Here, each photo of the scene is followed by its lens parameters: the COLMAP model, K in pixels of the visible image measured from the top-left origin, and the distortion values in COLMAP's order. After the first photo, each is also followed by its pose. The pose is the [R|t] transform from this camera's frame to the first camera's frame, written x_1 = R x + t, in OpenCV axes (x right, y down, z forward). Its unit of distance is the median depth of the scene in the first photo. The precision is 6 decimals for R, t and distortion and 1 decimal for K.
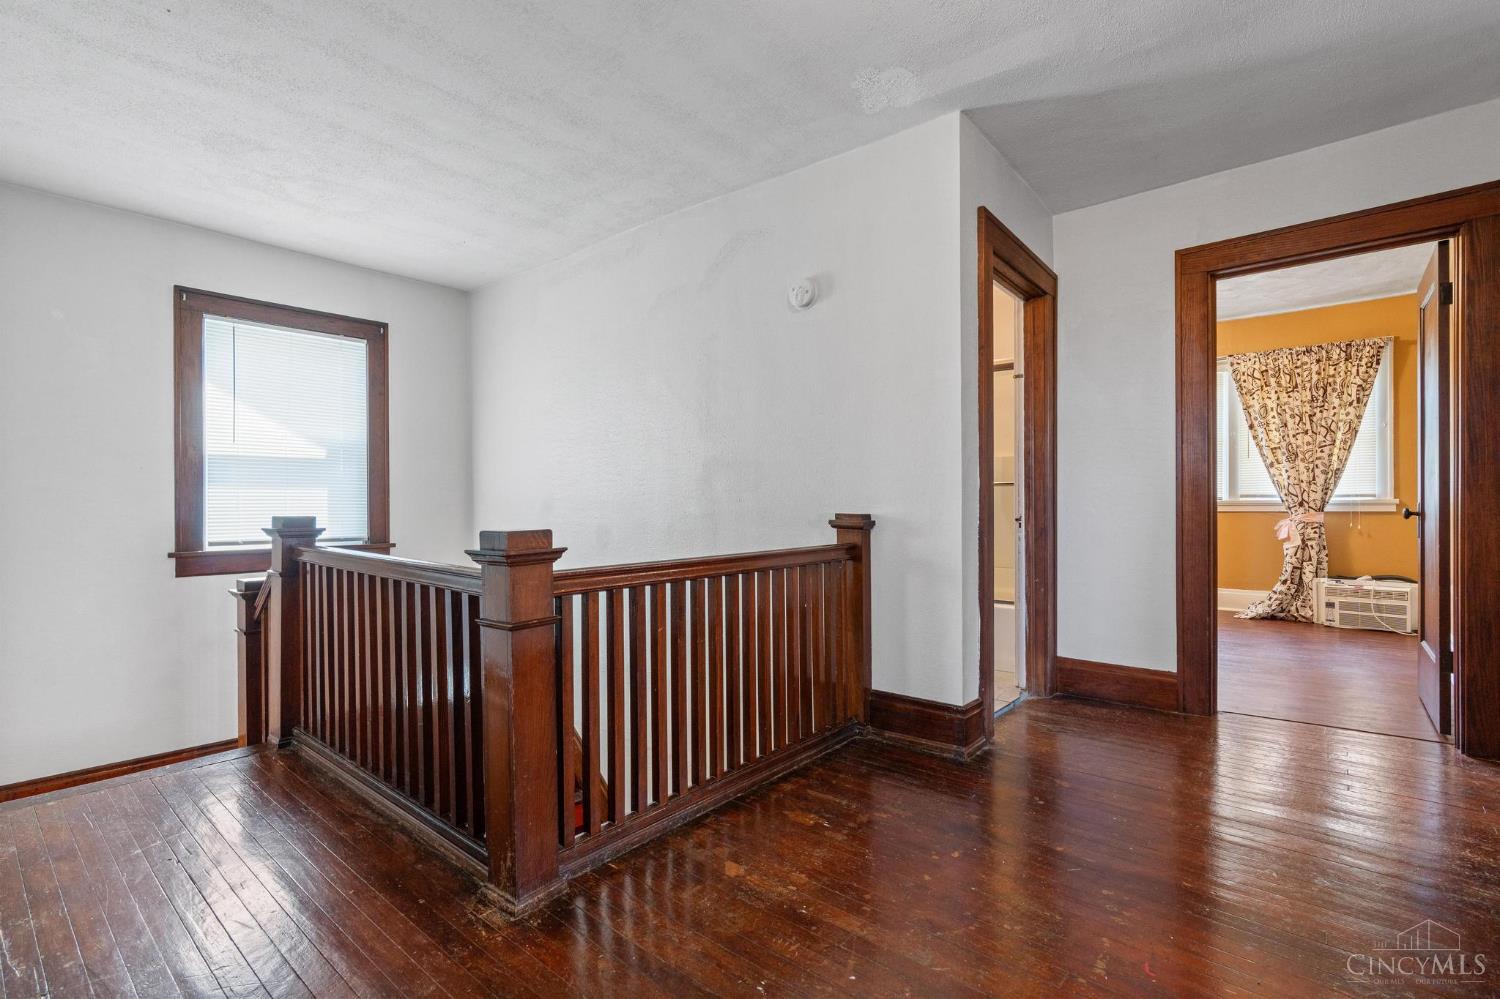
lens RADIAL K [[698.3, 0, 743.3], [0, 698.3, 500.5], [0, 0, 1]] dist [-0.004293, 0.000096]
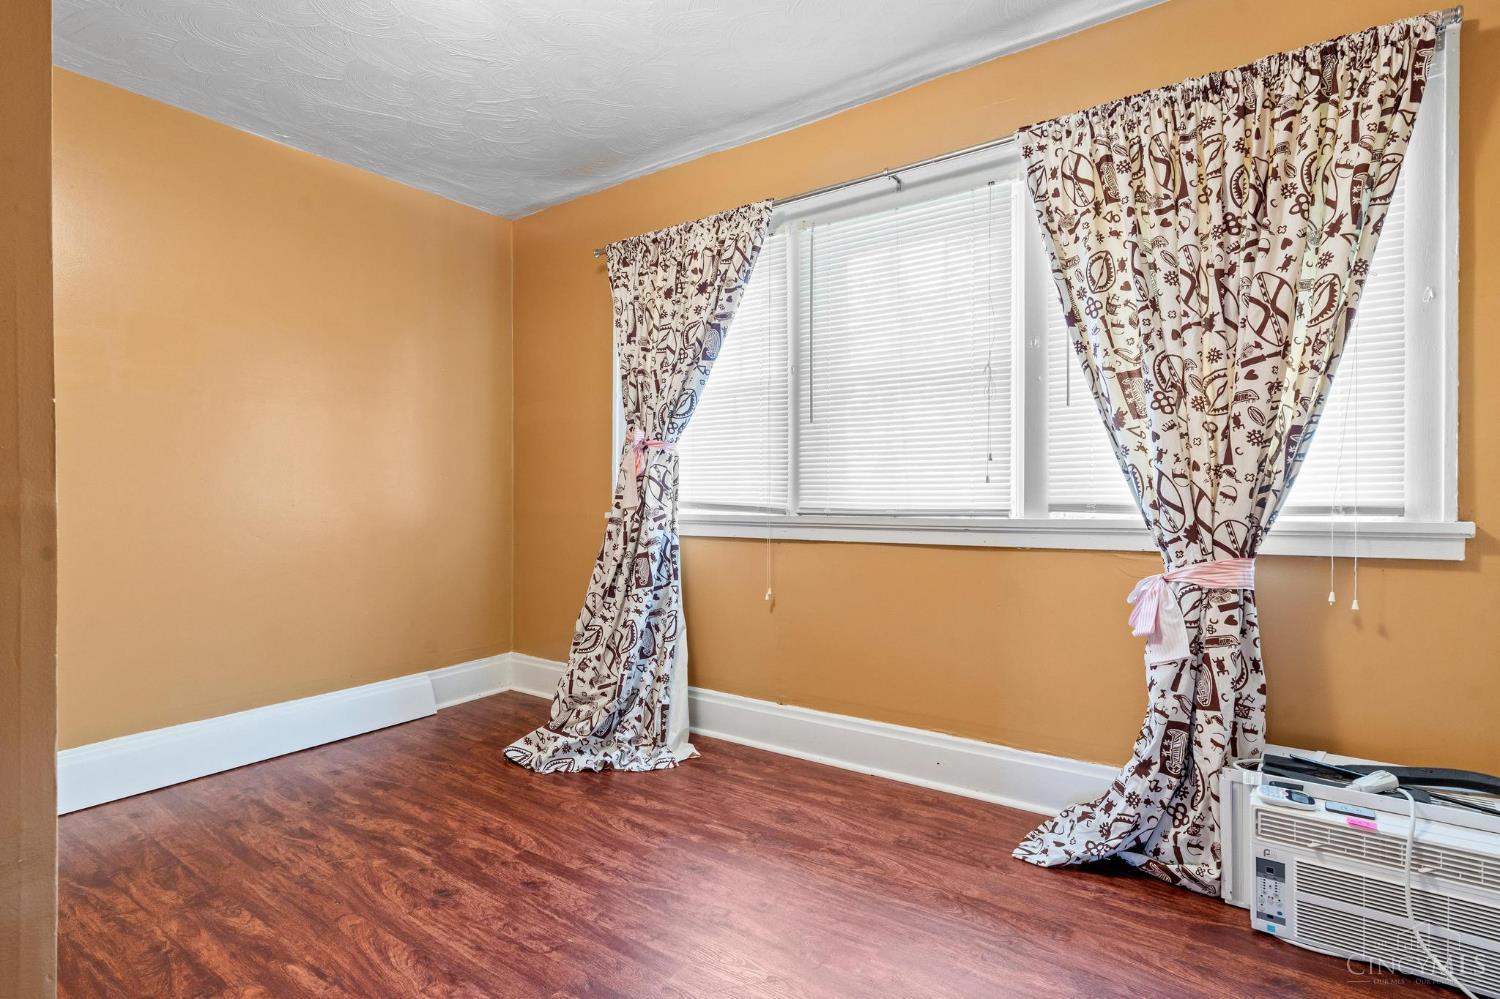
lens RADIAL K [[742.4, 0, 755.9], [0, 742.4, 501.8], [0, 0, 1]] dist [-0.004150, 0.001499]
pose [[0.996618, 0.007267, 0.081847, 0.563384], [-0.007059, 0.999971, -0.002833, -0.007851], [-0.081866, 0.002246, 0.996641, 0.662513]]
